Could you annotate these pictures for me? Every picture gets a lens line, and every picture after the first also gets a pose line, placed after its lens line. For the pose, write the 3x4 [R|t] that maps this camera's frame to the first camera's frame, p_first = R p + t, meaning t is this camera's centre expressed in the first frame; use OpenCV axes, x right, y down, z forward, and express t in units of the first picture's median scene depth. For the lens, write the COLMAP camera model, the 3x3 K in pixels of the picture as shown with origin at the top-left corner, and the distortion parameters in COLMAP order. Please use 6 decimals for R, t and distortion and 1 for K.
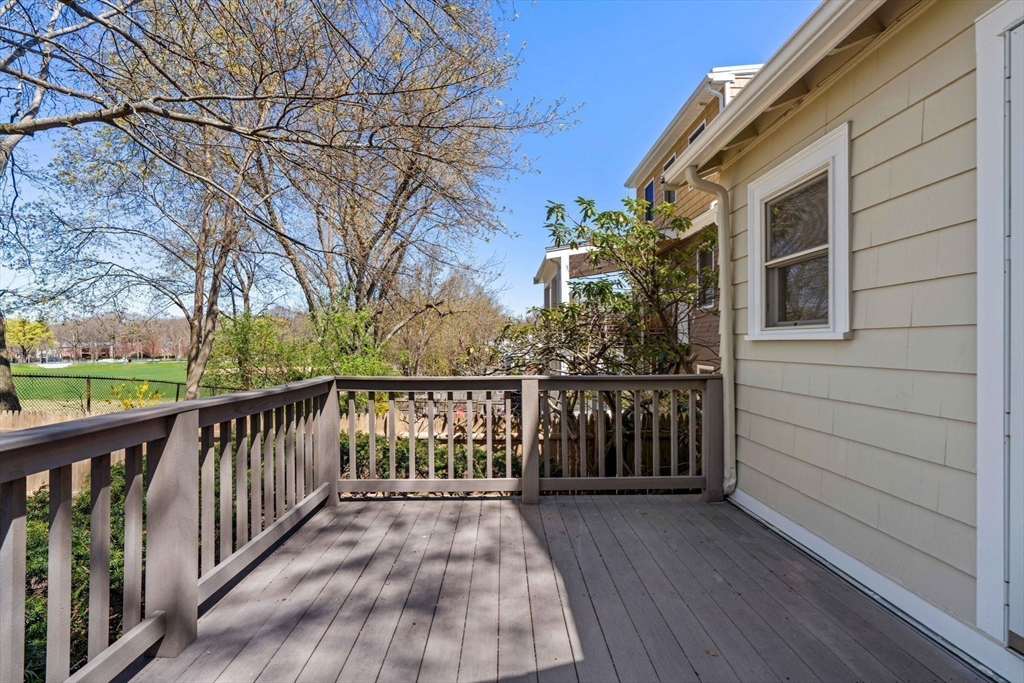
lens RADIAL K [[466.7, 0, 506.0], [0, 466.7, 349.2], [0, 0, 1]] dist [-0.010955, 0.004084]
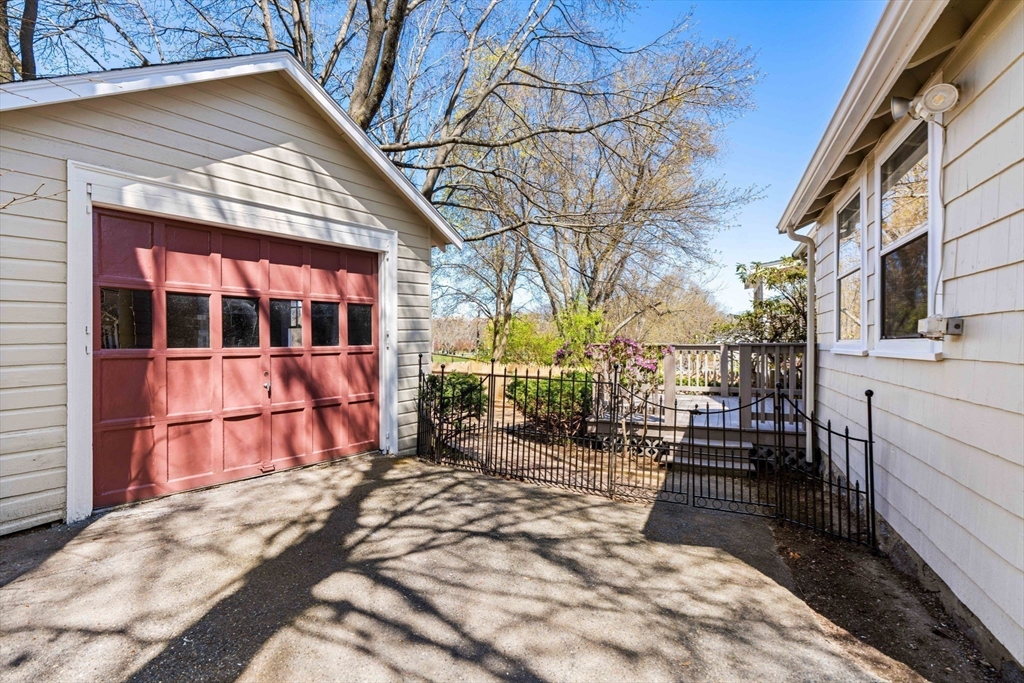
lens RADIAL K [[466.7, 0, 516.0], [0, 466.7, 342.8], [0, 0, 1]] dist [-0.010955, 0.004084]
pose [[0.912494, 0.004149, -0.409069, 0.010987], [-0.008378, 0.999928, -0.008548, 0.017558], [0.409004, 0.011228, 0.912463, -0.350317]]
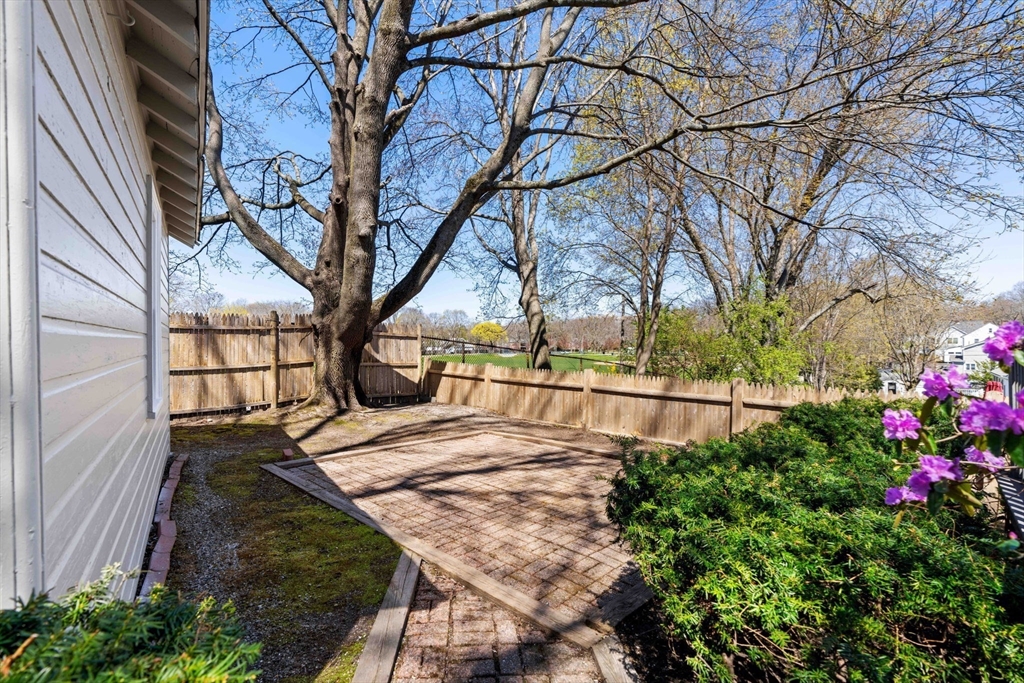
lens RADIAL K [[466.7, 0, 514.0], [0, 466.7, 342.1], [0, 0, 1]] dist [-0.010955, 0.004084]
pose [[0.734317, 0.001235, -0.678806, -0.108063], [-0.006030, 0.999971, -0.004703, 0.015990], [0.678780, 0.007546, 0.734303, -0.069179]]
